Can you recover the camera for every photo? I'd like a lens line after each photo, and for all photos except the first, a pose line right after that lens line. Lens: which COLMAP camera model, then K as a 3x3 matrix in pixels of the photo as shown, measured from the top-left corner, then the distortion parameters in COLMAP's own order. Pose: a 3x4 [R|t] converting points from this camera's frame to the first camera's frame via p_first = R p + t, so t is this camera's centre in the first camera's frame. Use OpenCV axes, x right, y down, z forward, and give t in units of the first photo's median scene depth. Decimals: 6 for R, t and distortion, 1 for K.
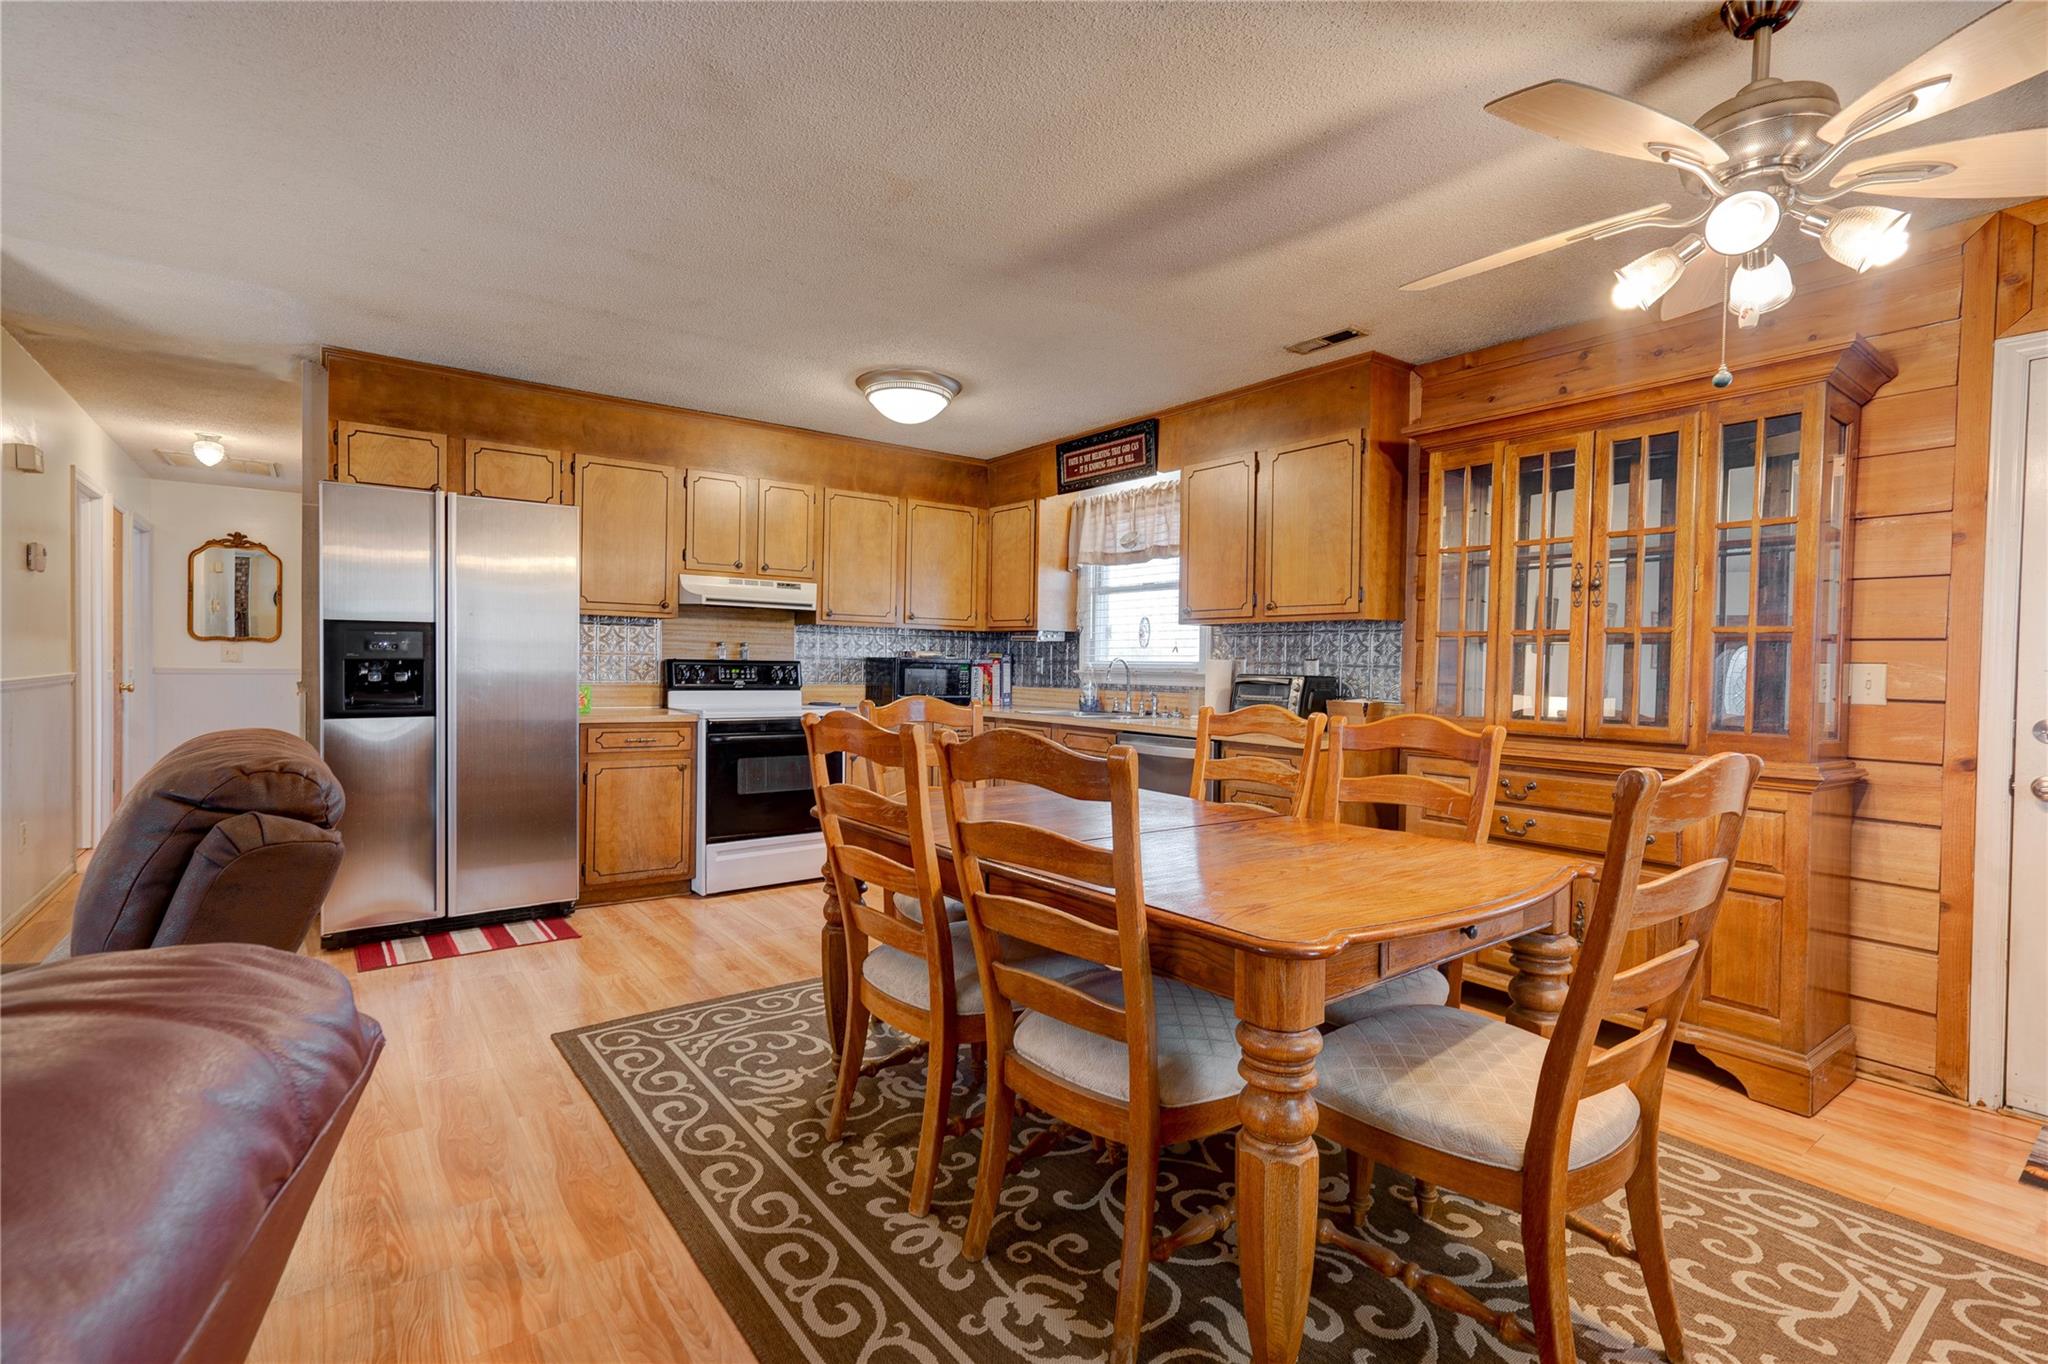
lens RADIAL K [[935.8, 0, 1012.8], [0, 935.8, 681.7], [0, 0, 1]] dist [0.001932, 0.004862]
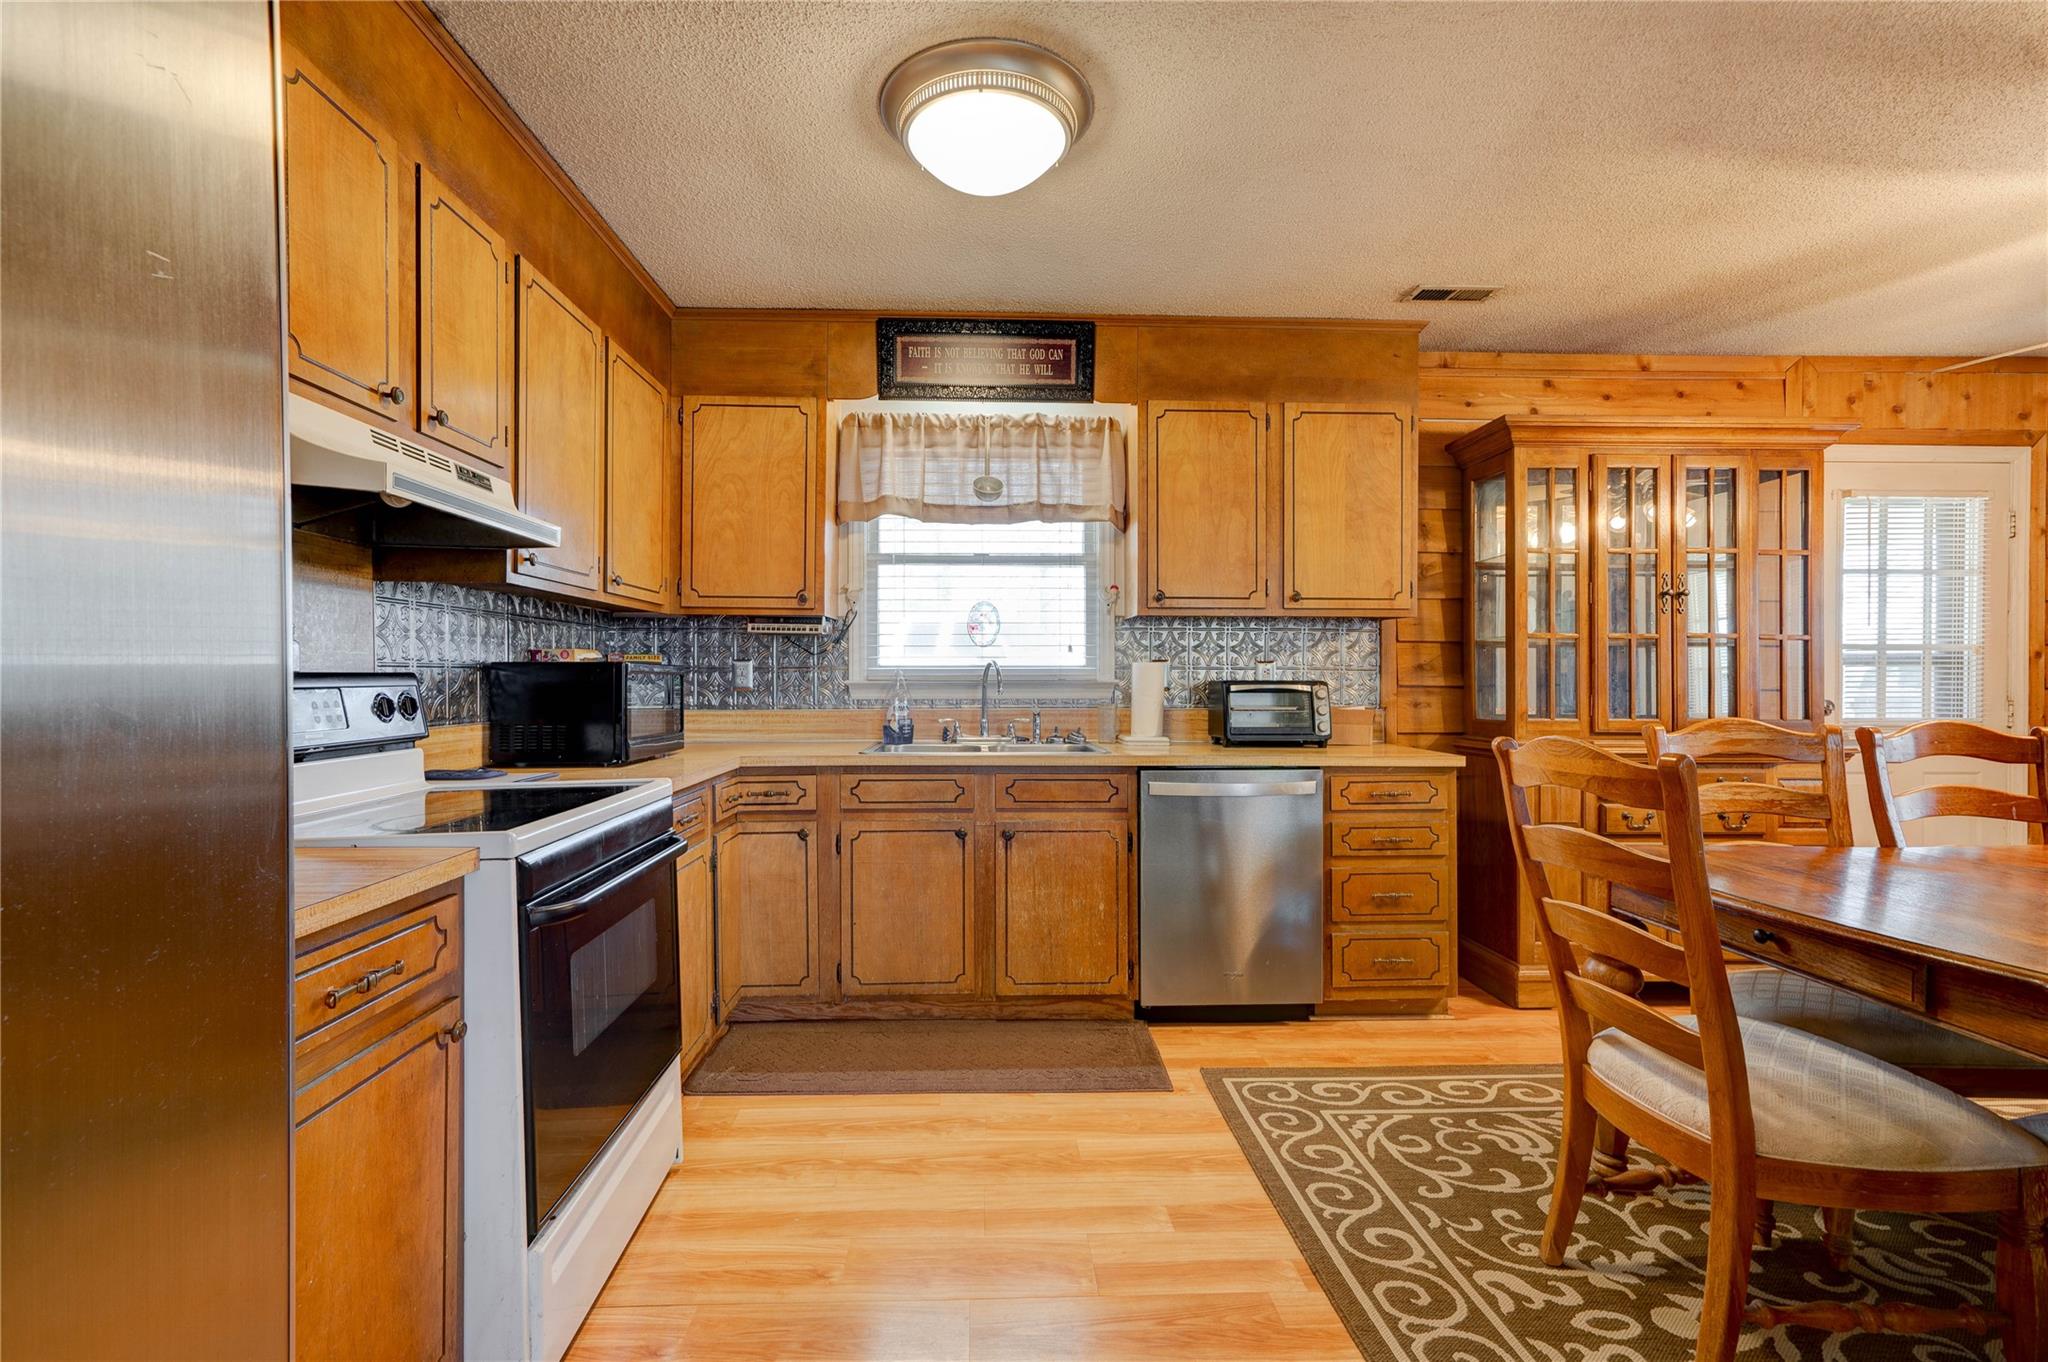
lens RADIAL K [[935.8, 0, 1018.1], [0, 935.8, 679.0], [0, 0, 1]] dist [0.001932, 0.004862]
pose [[0.563201, -0.020249, 0.826072, -0.445631], [0.023438, 0.999689, 0.008524, -0.017757], [-0.825988, 0.014561, 0.563500, 0.614545]]
